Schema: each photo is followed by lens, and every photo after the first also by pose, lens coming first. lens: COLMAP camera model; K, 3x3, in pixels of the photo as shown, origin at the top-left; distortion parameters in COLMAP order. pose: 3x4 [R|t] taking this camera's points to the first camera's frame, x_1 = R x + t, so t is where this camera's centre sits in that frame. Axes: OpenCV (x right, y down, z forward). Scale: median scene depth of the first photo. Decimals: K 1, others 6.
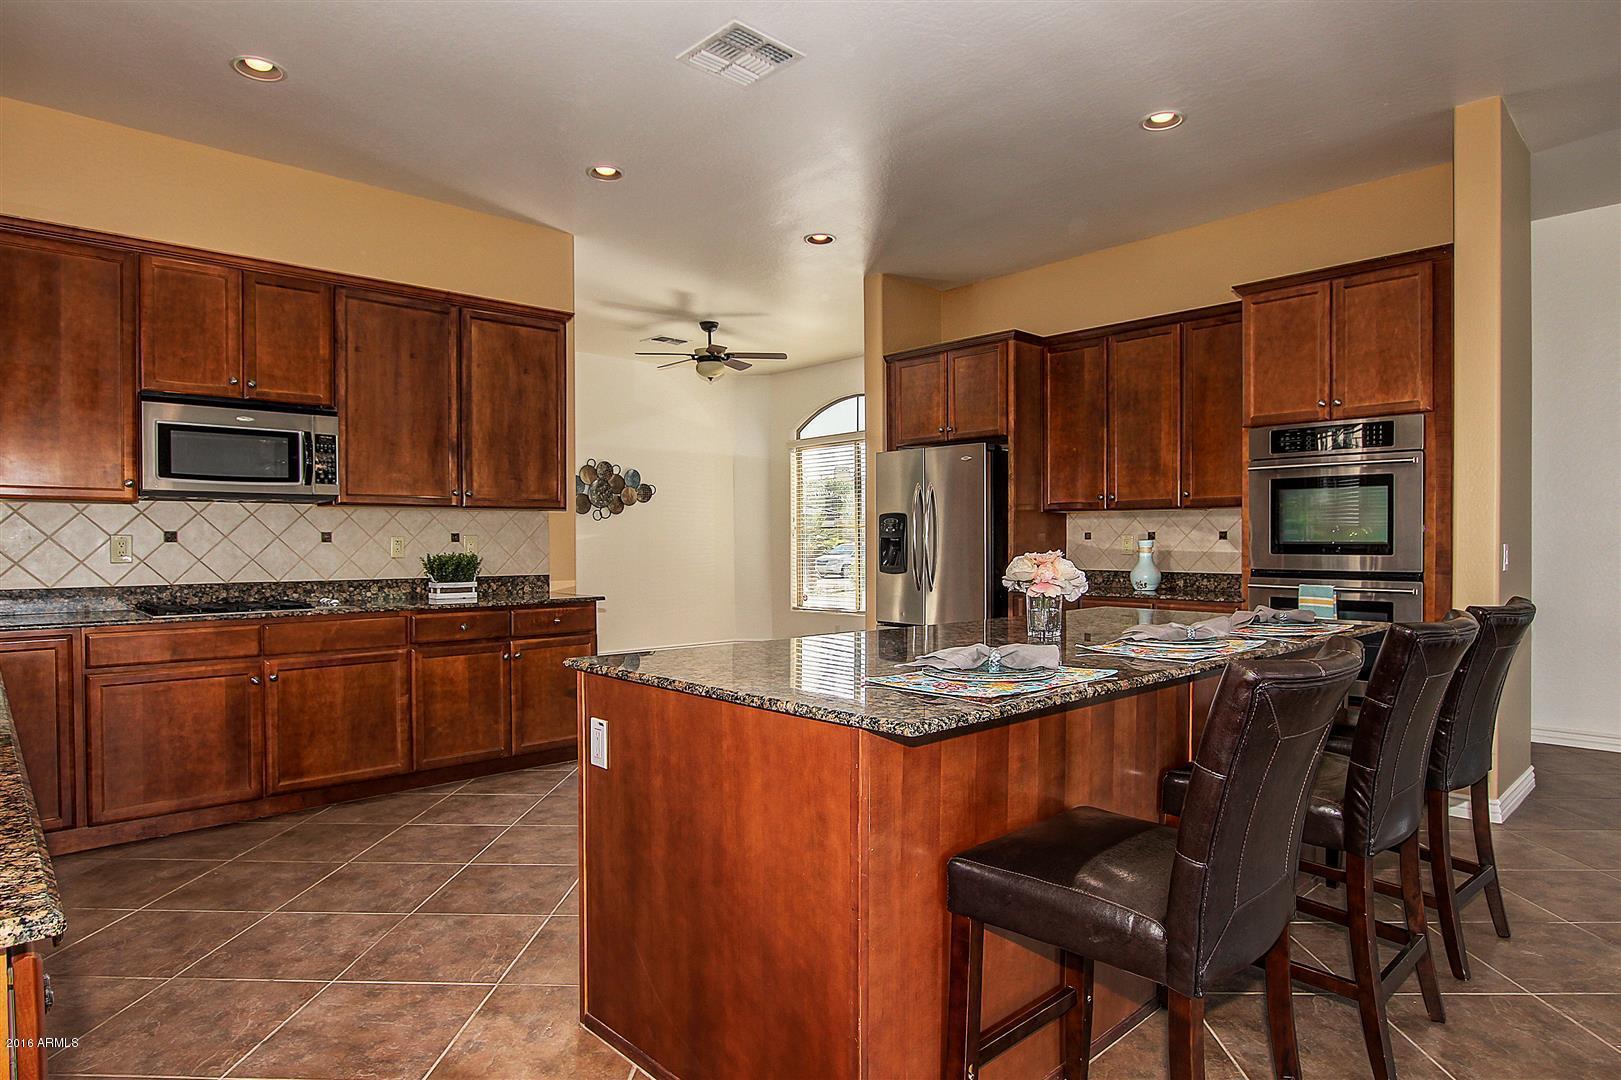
lens RADIAL K [[921.2, 0, 800.7], [0, 921.2, 548.7], [0, 0, 1]] dist [-0.031087, 0.009509]
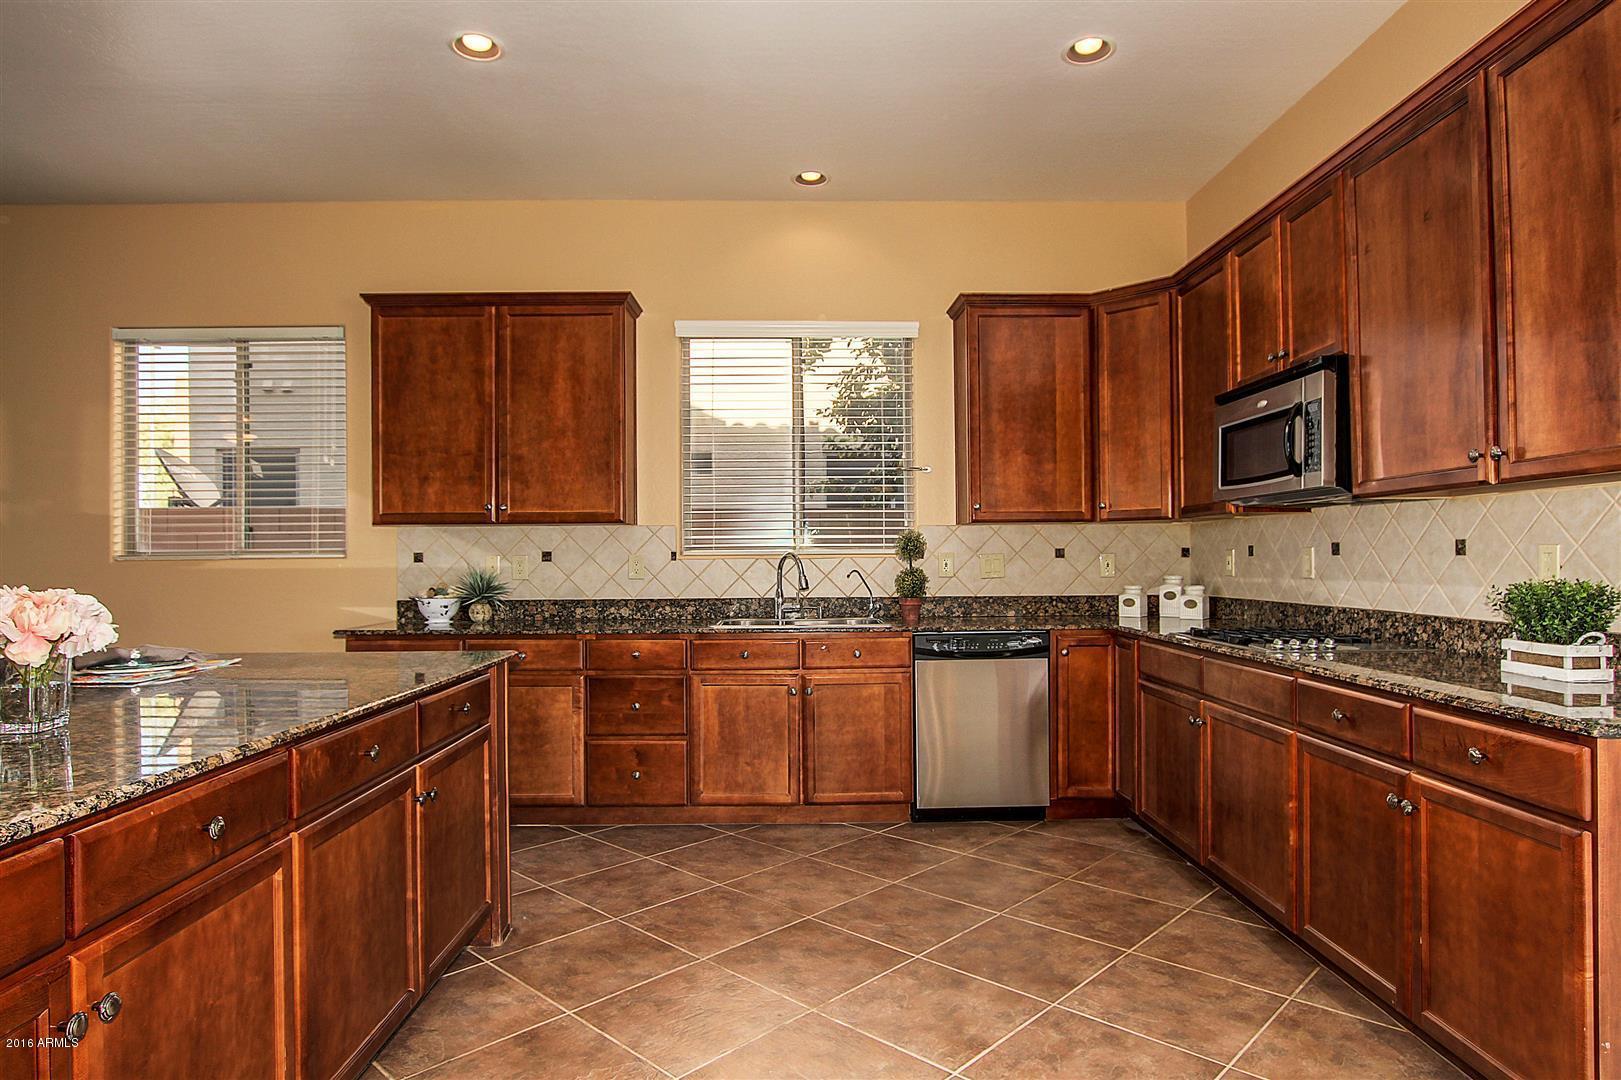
lens RADIAL K [[921.2, 0, 811.1], [0, 921.2, 544.2], [0, 0, 1]] dist [-0.031087, 0.009509]
pose [[-0.662140, -0.002655, -0.749375, 0.232268], [0.005143, 0.999954, -0.008087, -0.012199], [0.749362, -0.009208, -0.662096, 1.099591]]
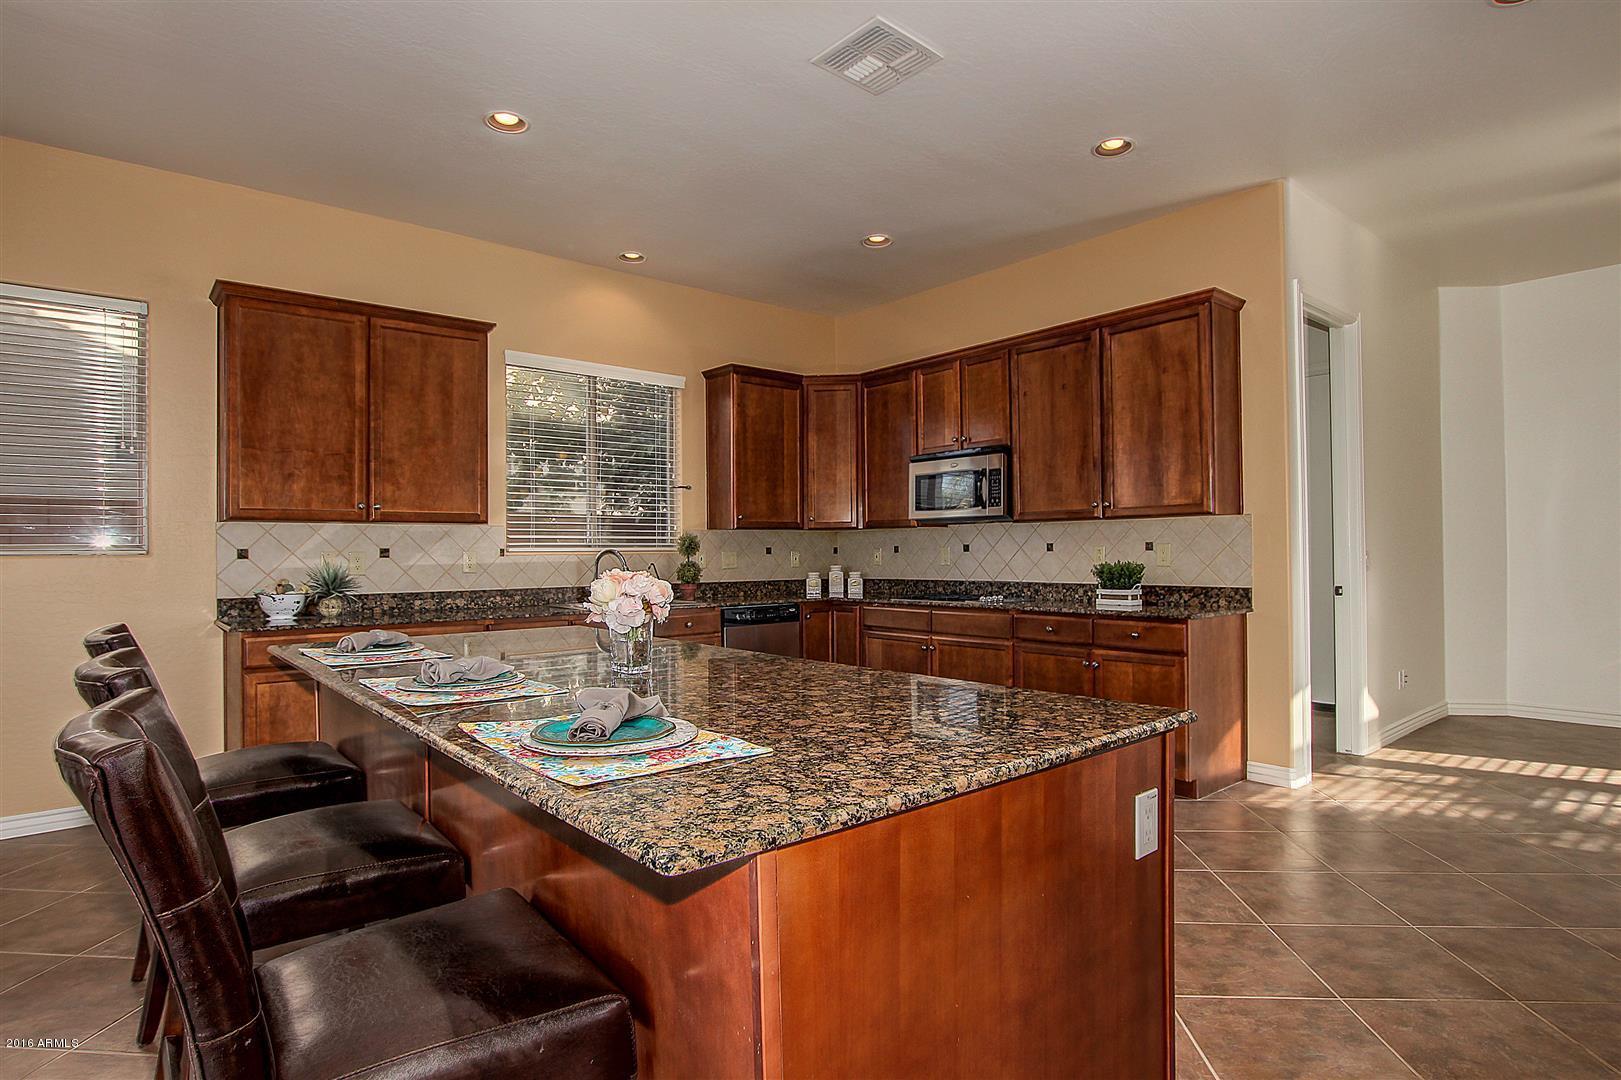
lens RADIAL K [[845.9, 0, 810.2], [0, 845.9, 544.3], [0, 0, 1]] dist [-0.034561, 0.005788]
pose [[-0.046827, -0.006013, -0.998885, 0.640308], [0.003022, 0.999976, -0.006161, -0.010856], [0.998898, -0.003307, -0.046808, 0.746681]]
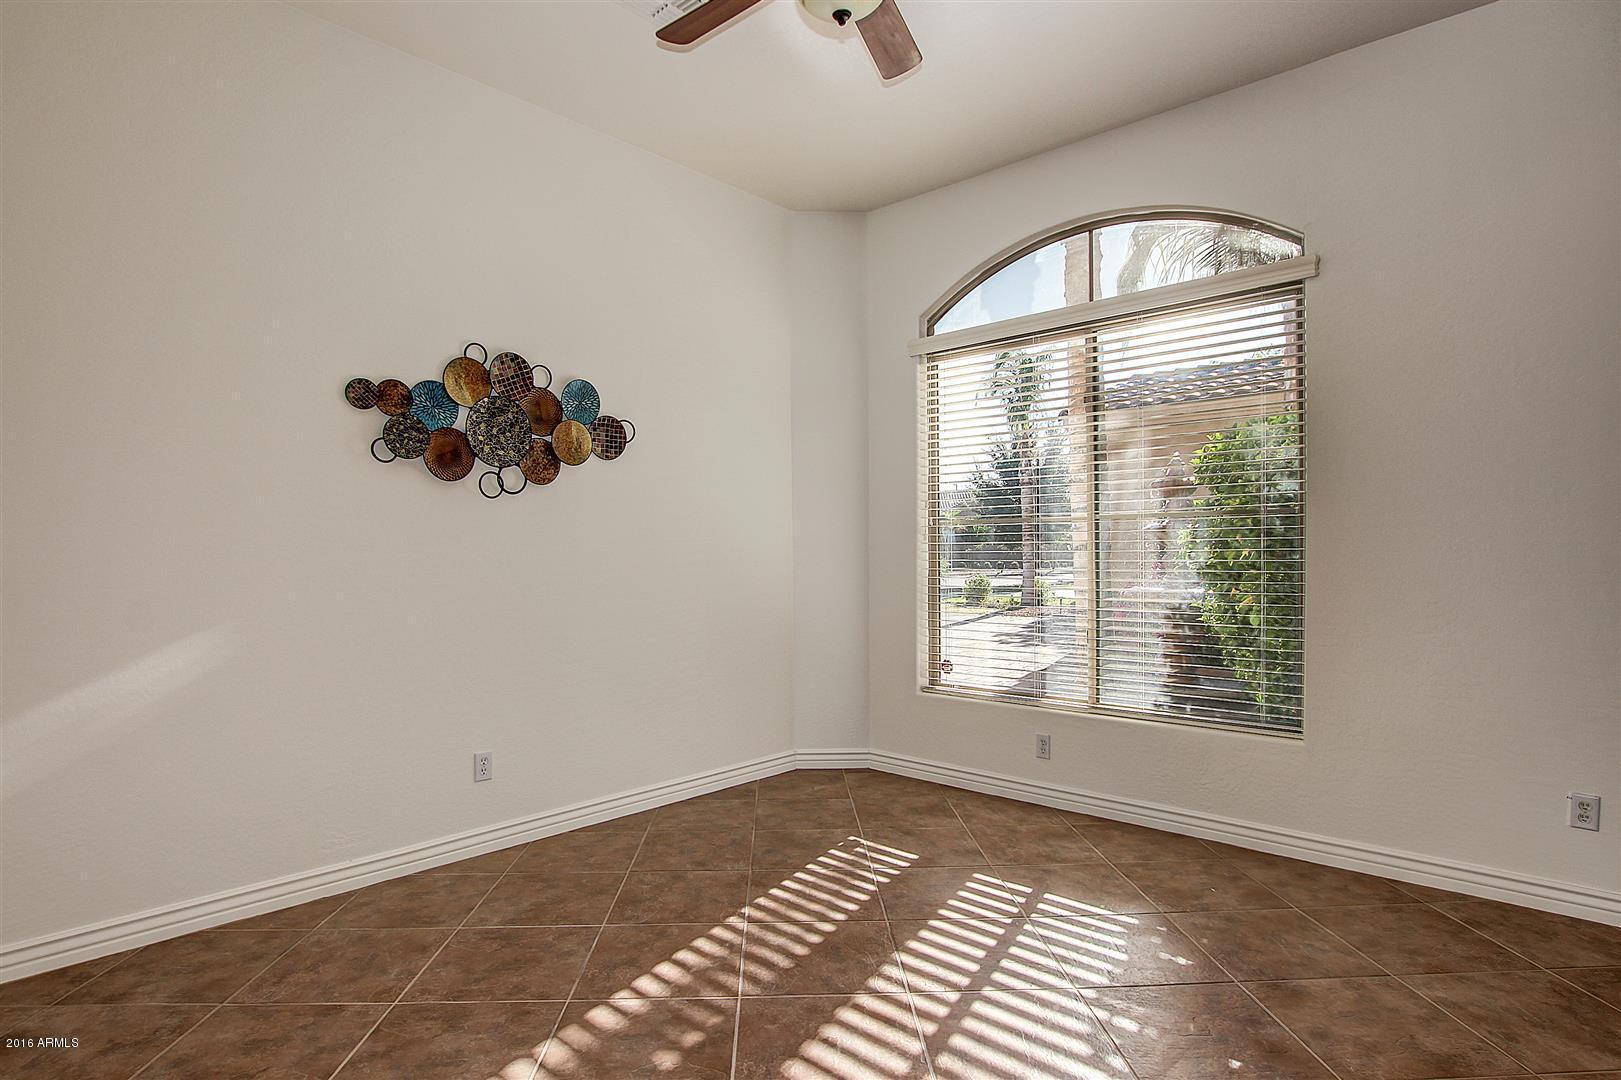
lens RADIAL K [[845.9, 0, 809.2], [0, 845.9, 550.8], [0, 0, 1]] dist [-0.034561, 0.005788]
pose [[0.998194, -0.001394, 0.060062, -0.210531], [0.001819, 0.999974, -0.007023, -0.008966], [-0.060050, 0.007119, 0.998170, 1.263482]]
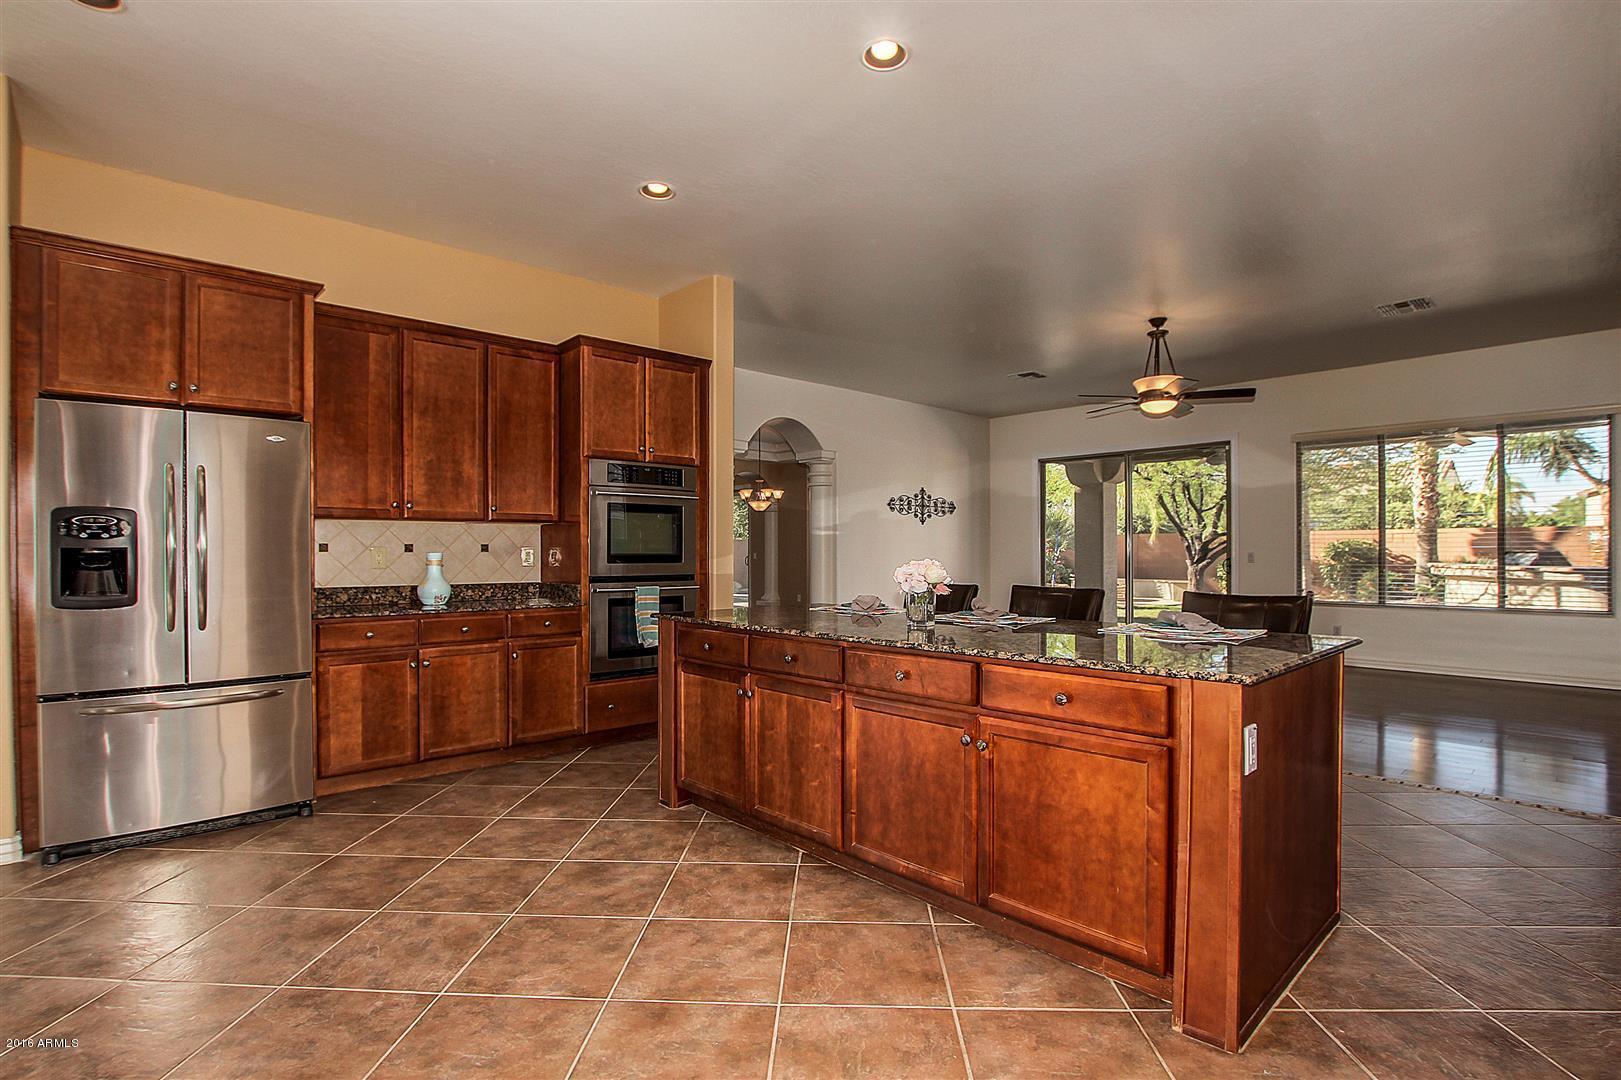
lens RADIAL K [[778.5, 0, 817.7], [0, 778.5, 545.8], [0, 0, 1]] dist [-0.032700, -0.001009]
pose [[-0.003922, 0.009900, 0.999943, -0.519481], [0.008880, 0.999912, -0.009865, -0.005694], [-0.999953, 0.008841, -0.004010, 0.715560]]
